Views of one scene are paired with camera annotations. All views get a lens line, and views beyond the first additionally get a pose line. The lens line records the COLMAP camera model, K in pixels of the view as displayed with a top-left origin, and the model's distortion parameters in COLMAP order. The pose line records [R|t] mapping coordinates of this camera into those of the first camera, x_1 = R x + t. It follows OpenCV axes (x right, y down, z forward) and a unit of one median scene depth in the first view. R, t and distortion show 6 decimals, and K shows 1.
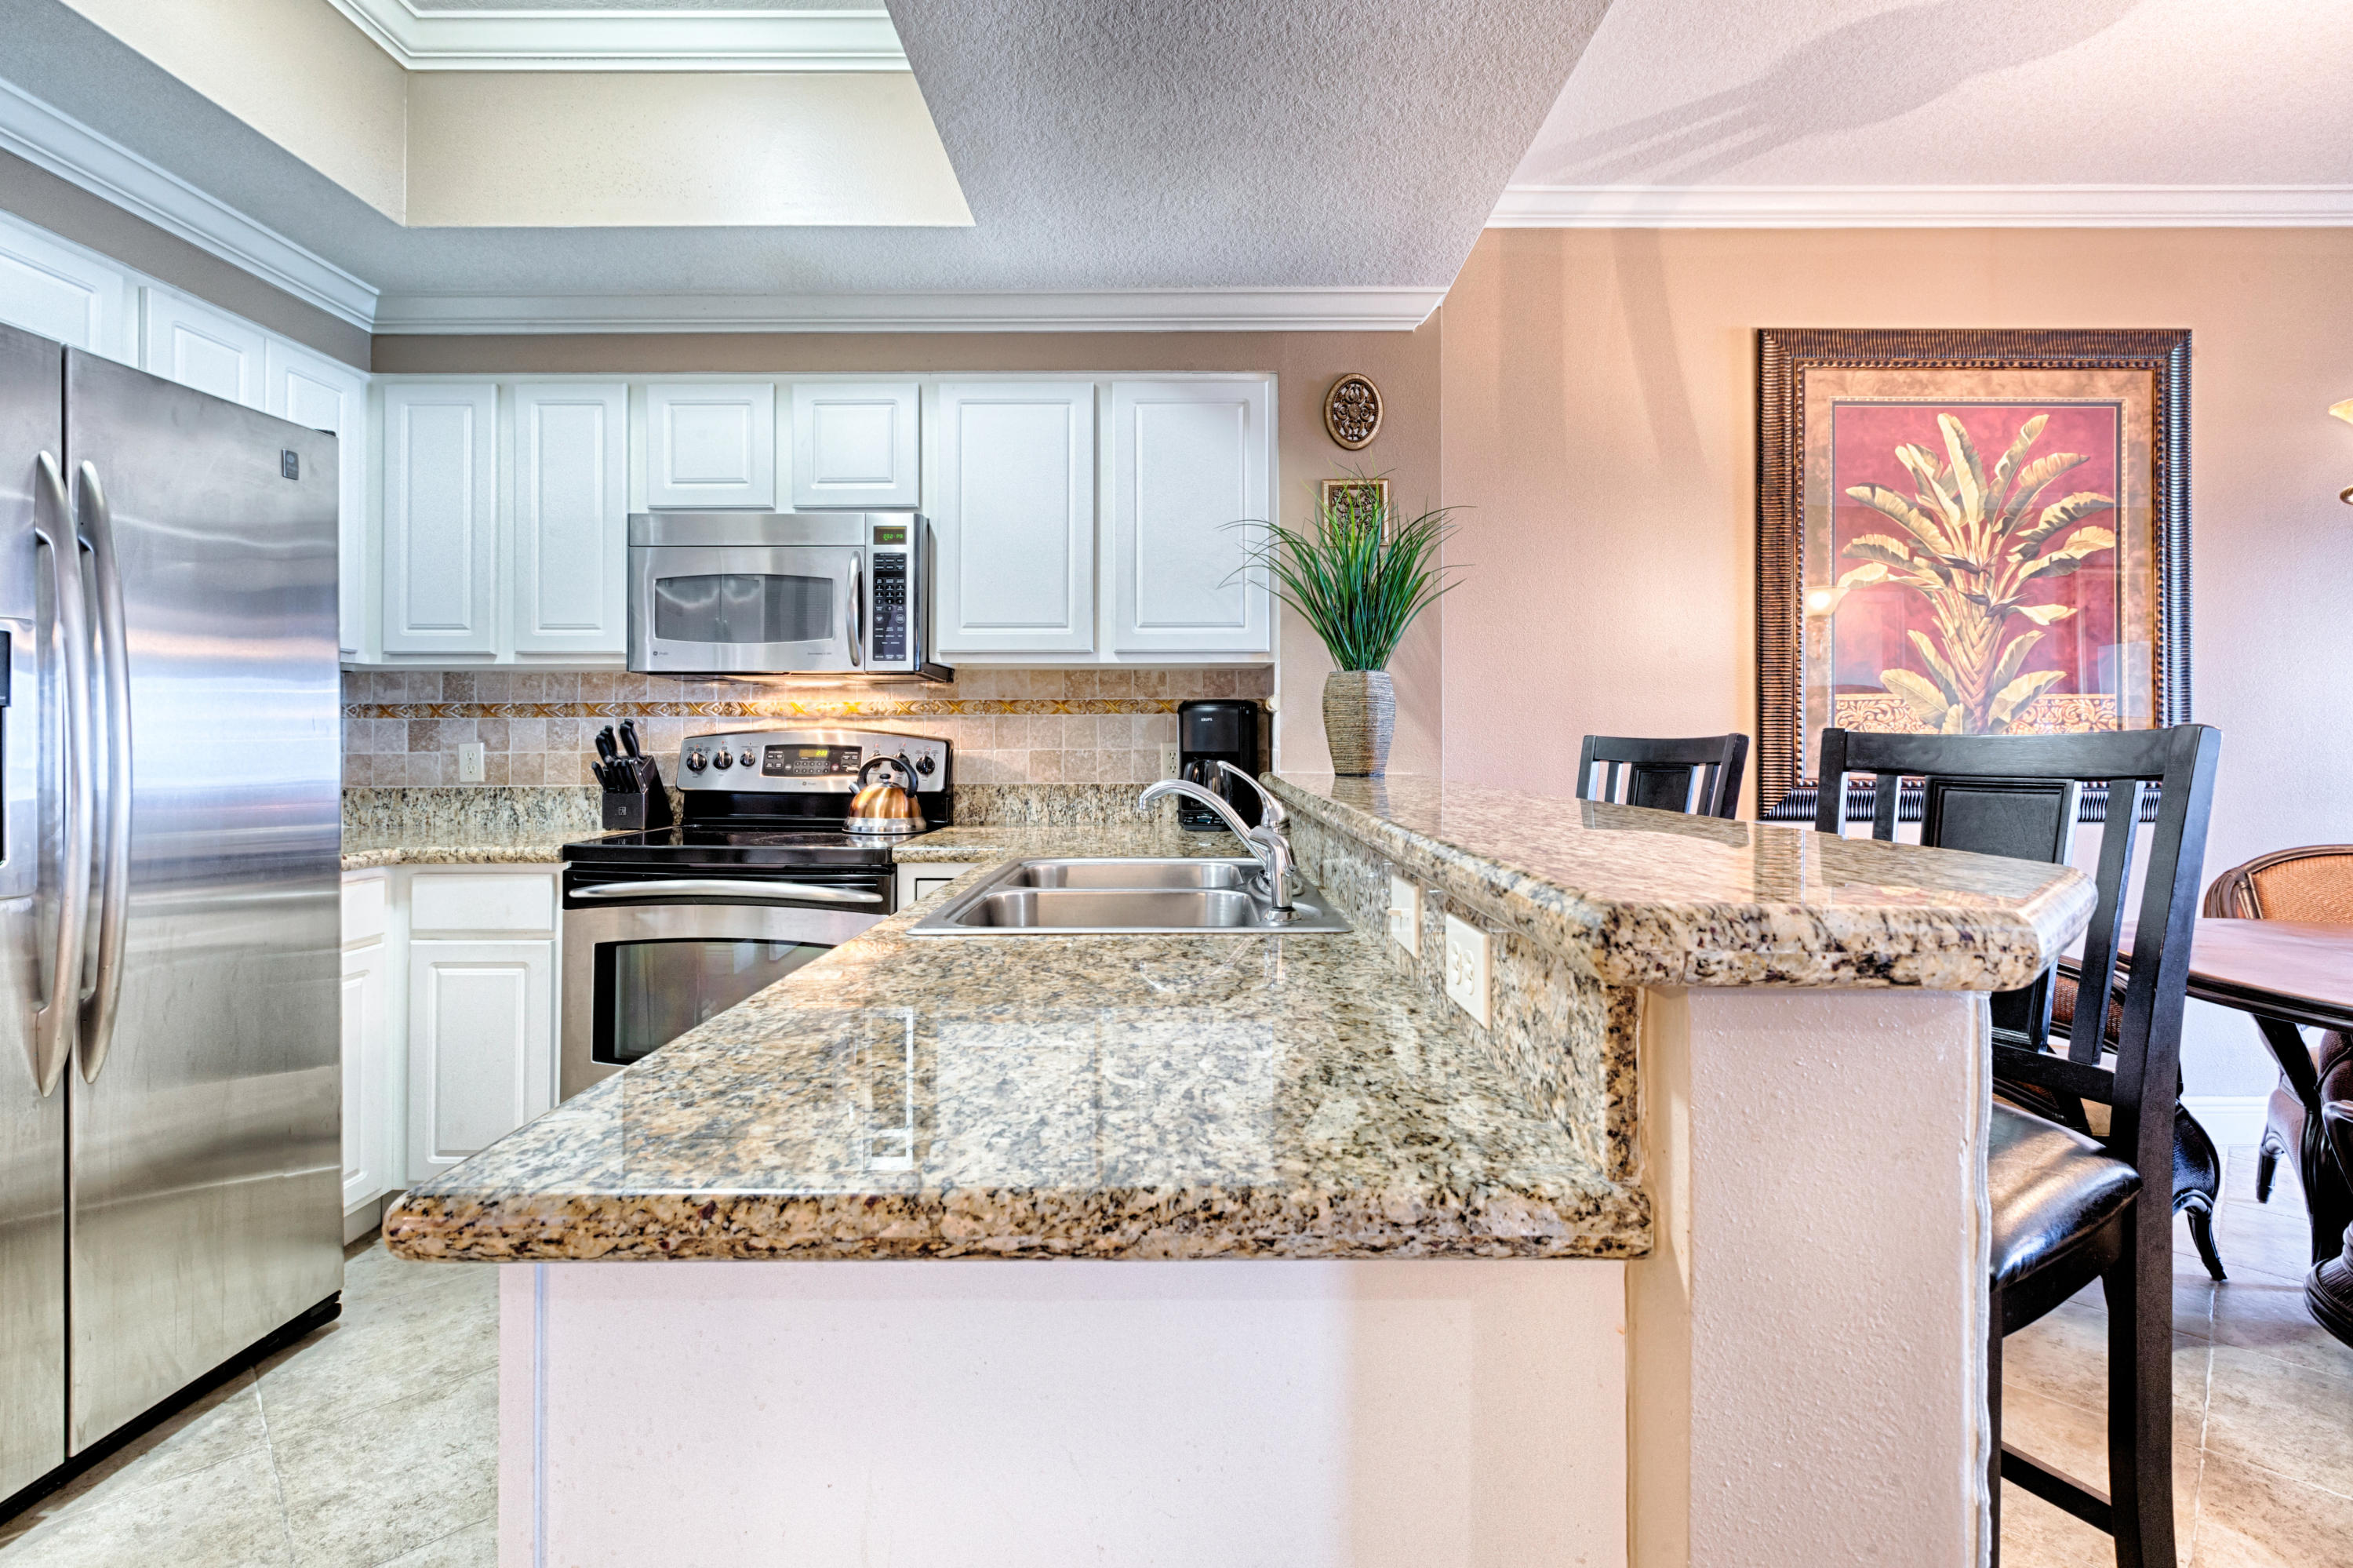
lens RADIAL K [[1086.8, 0, 1177.1], [0, 1086.8, 731.4], [0, 0, 1]] dist [0.000211, 0.000034]
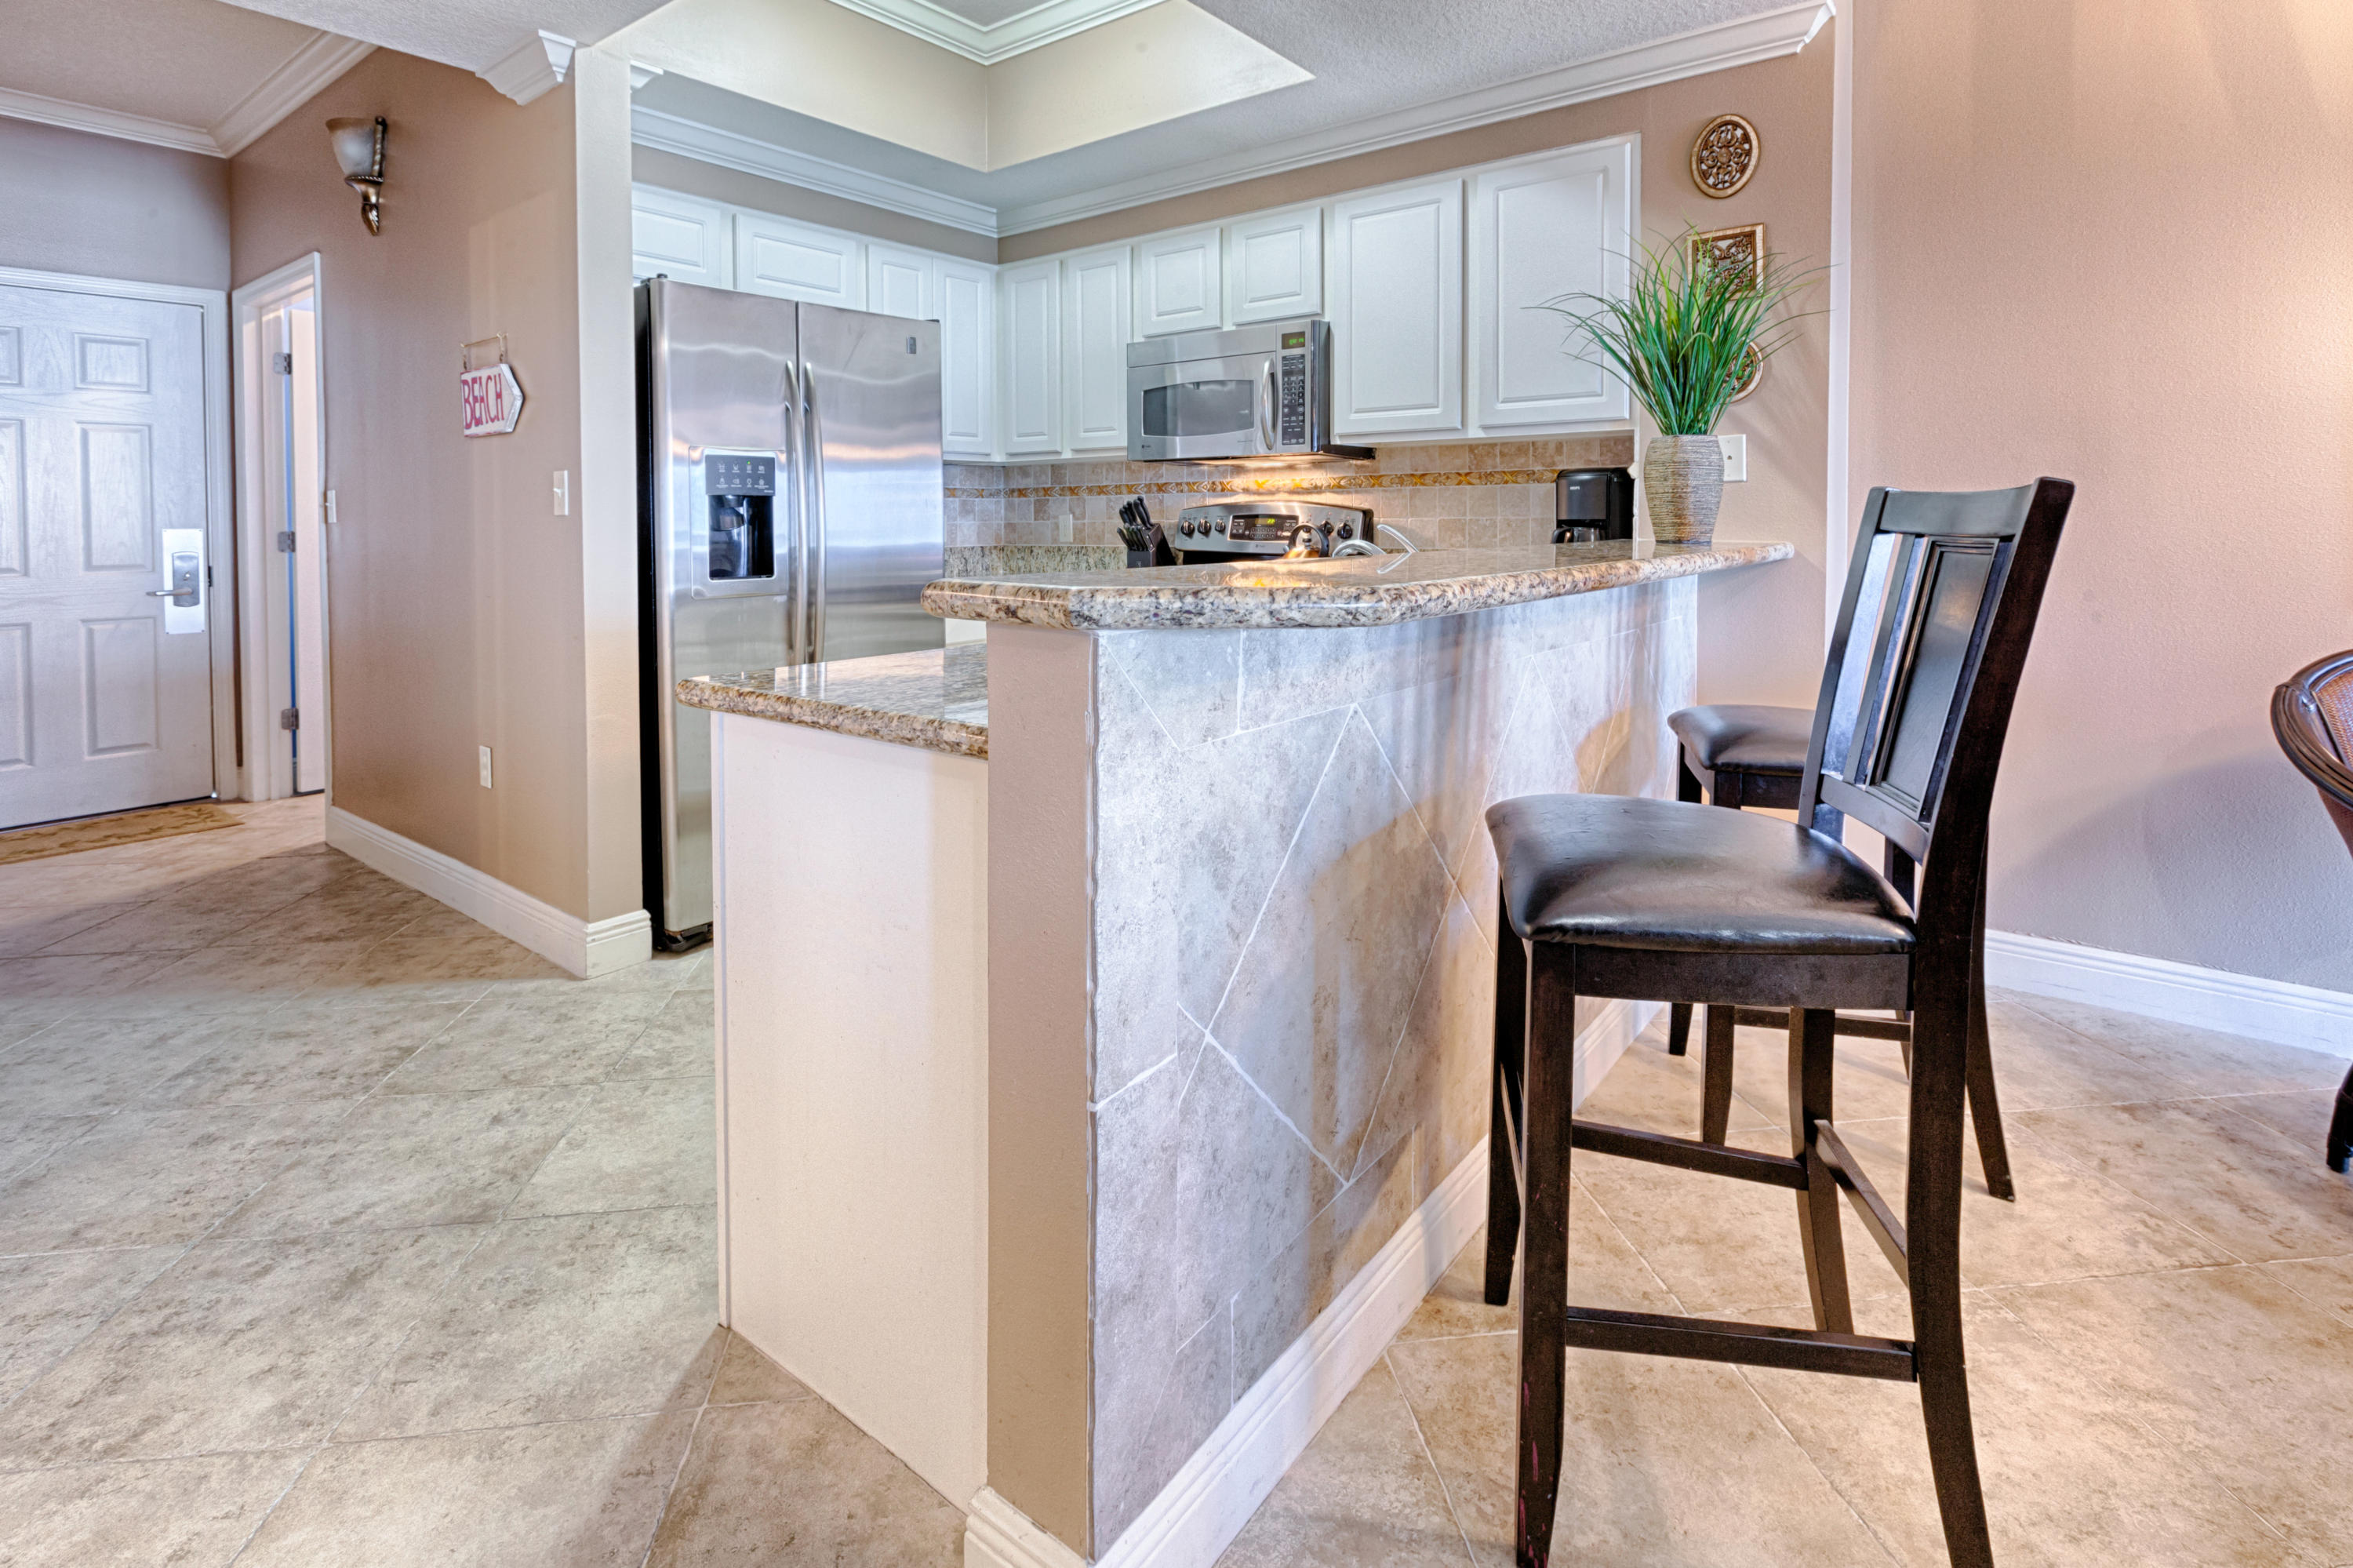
lens RADIAL K [[1131.2, 0, 1139.6], [0, 1131.2, 549.9], [0, 0, 1]] dist [0.001605, 0.000103]
pose [[0.775031, 0.014867, -0.631748, 0.390345], [0.010232, 0.999297, 0.036069, 0.004913], [0.631840, -0.034419, 0.774334, -0.086570]]
